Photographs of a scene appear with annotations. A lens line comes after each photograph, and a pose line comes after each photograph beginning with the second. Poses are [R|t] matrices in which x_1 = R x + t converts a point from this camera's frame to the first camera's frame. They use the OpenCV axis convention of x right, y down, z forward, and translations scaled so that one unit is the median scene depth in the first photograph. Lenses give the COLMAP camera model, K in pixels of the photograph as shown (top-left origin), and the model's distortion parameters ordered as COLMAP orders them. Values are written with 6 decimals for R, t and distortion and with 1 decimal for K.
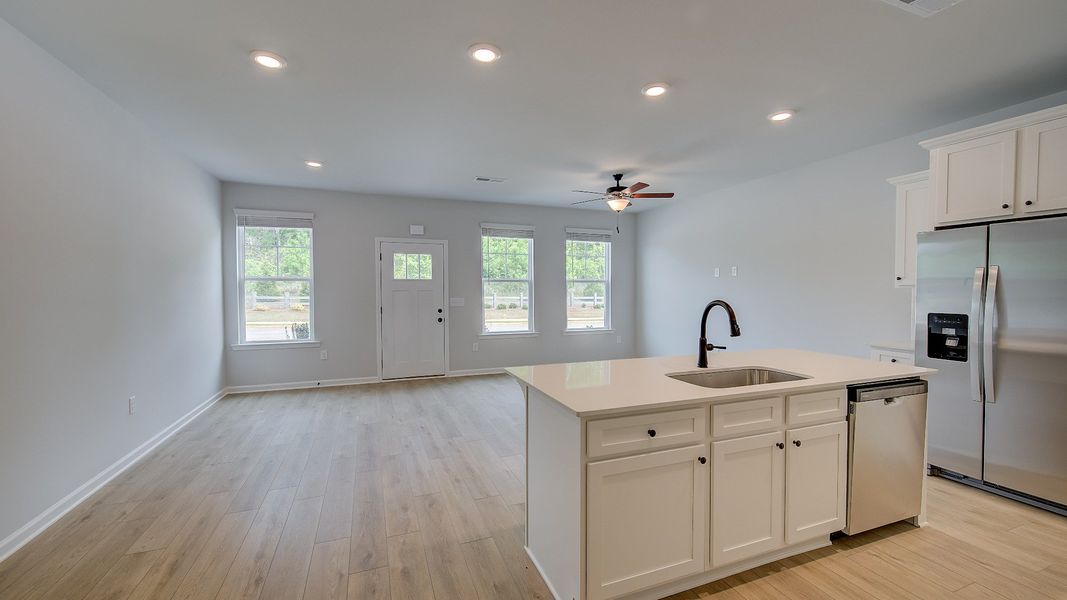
lens RADIAL K [[430.0, 0, 532.6], [0, 430.0, 296.8], [0, 0, 1]] dist [0.008778, -0.002727]
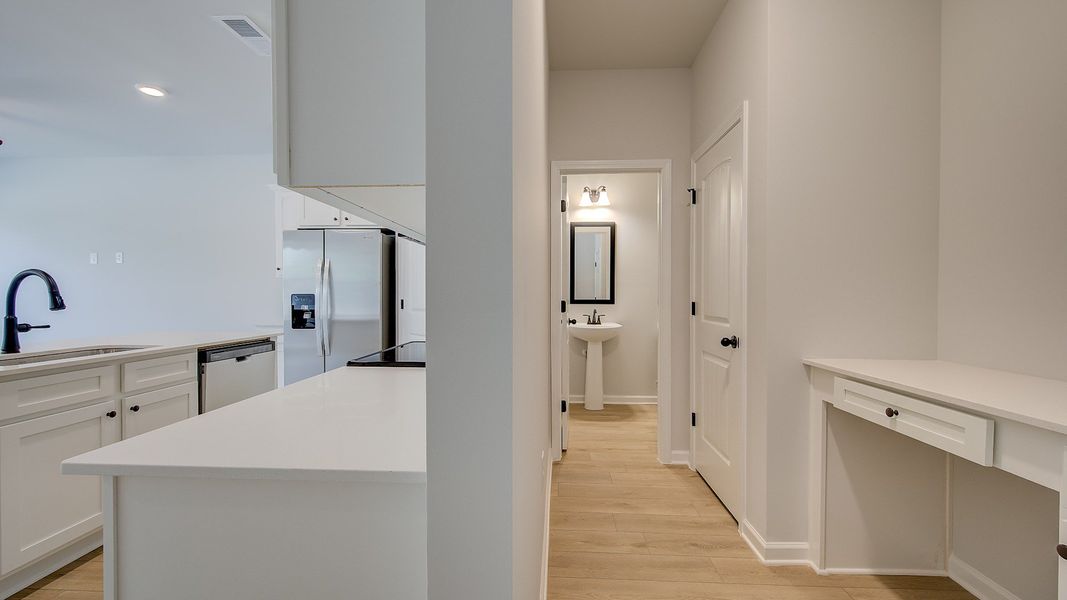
lens RADIAL K [[430.0, 0, 538.8], [0, 430.0, 299.8], [0, 0, 1]] dist [0.008778, -0.002727]
pose [[0.408695, -0.007969, 0.912636, 0.051718], [0.015051, 0.999885, 0.001991, 0.067100], [-0.912547, 0.012922, 0.408768, -0.203592]]
